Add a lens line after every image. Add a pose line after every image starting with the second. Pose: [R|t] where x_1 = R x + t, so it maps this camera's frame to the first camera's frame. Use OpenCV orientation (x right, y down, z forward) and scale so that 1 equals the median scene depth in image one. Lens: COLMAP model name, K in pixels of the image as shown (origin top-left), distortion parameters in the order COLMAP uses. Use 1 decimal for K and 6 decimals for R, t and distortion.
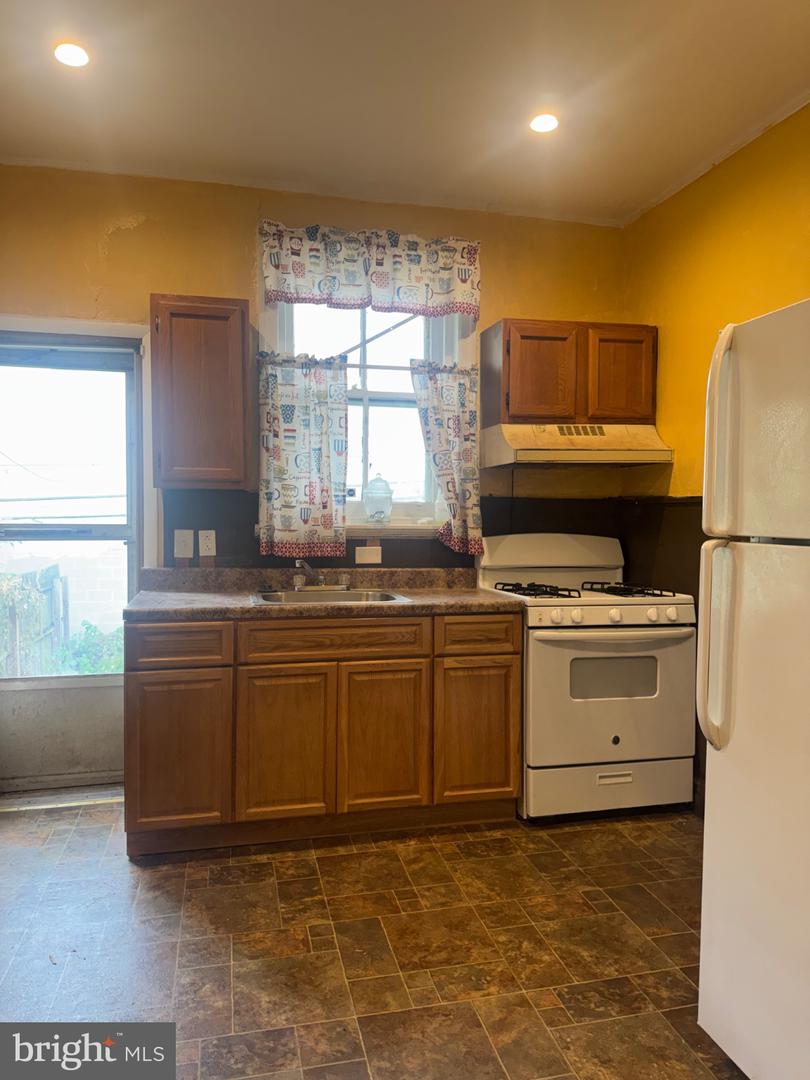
lens RADIAL K [[754.5, 0, 405.0], [0, 754.5, 540.0], [0, 0, 1]] dist [0.146556, -0.264876]
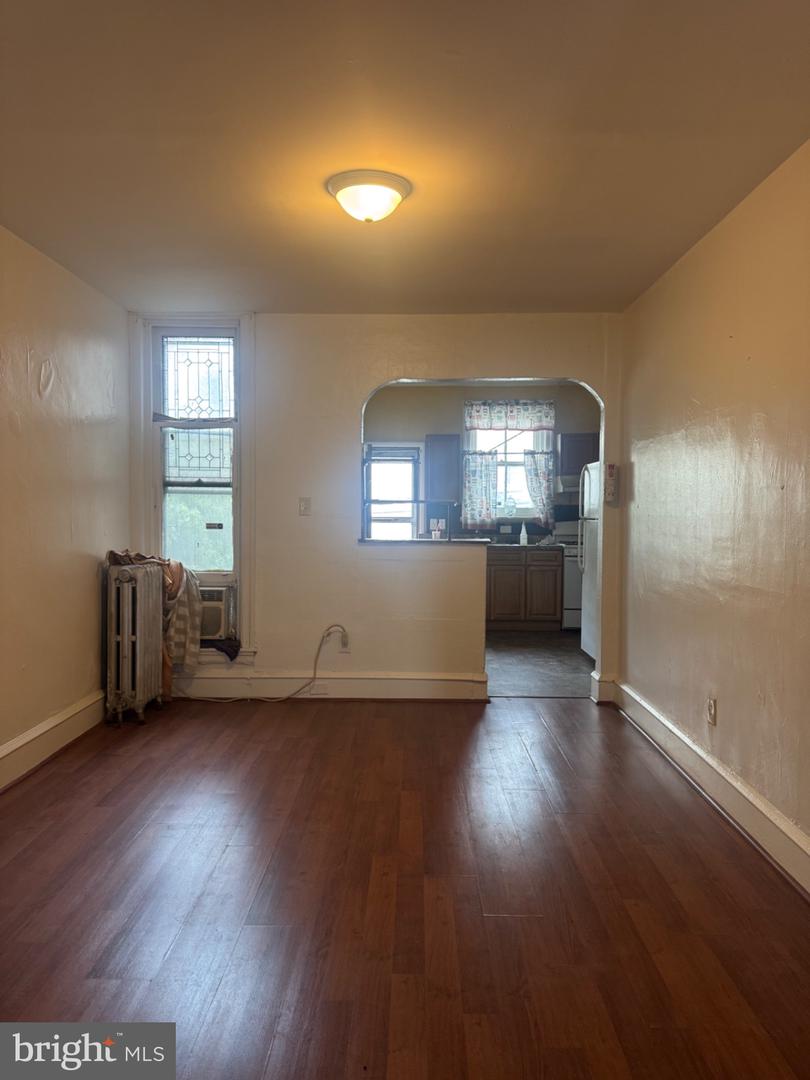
lens RADIAL K [[754.5, 0, 405.0], [0, 754.5, 540.0], [0, 0, 1]] dist [0.146556, -0.264876]
pose [[0.970169, 0.009535, -0.242241, 0.244720], [-0.009073, 0.999954, 0.003026, 0.053186], [0.242258, -0.000738, 0.970212, -1.553874]]
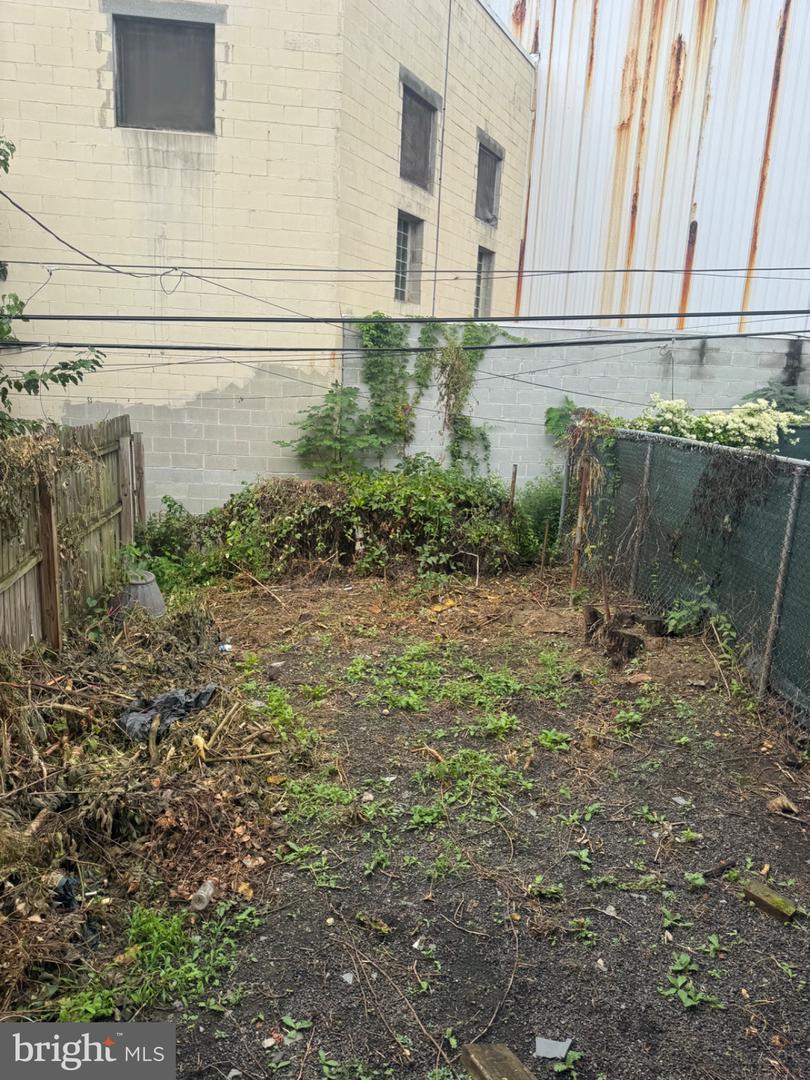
lens RADIAL K [[754.5, 0, 405.0], [0, 754.5, 540.0], [0, 0, 1]] dist [0.146556, -0.264876]
pose [[0.993783, 0.059254, -0.094254, -0.195507], [-0.041576, 0.982872, 0.179536, 0.011031], [0.103278, -0.174502, 0.979226, 0.496857]]
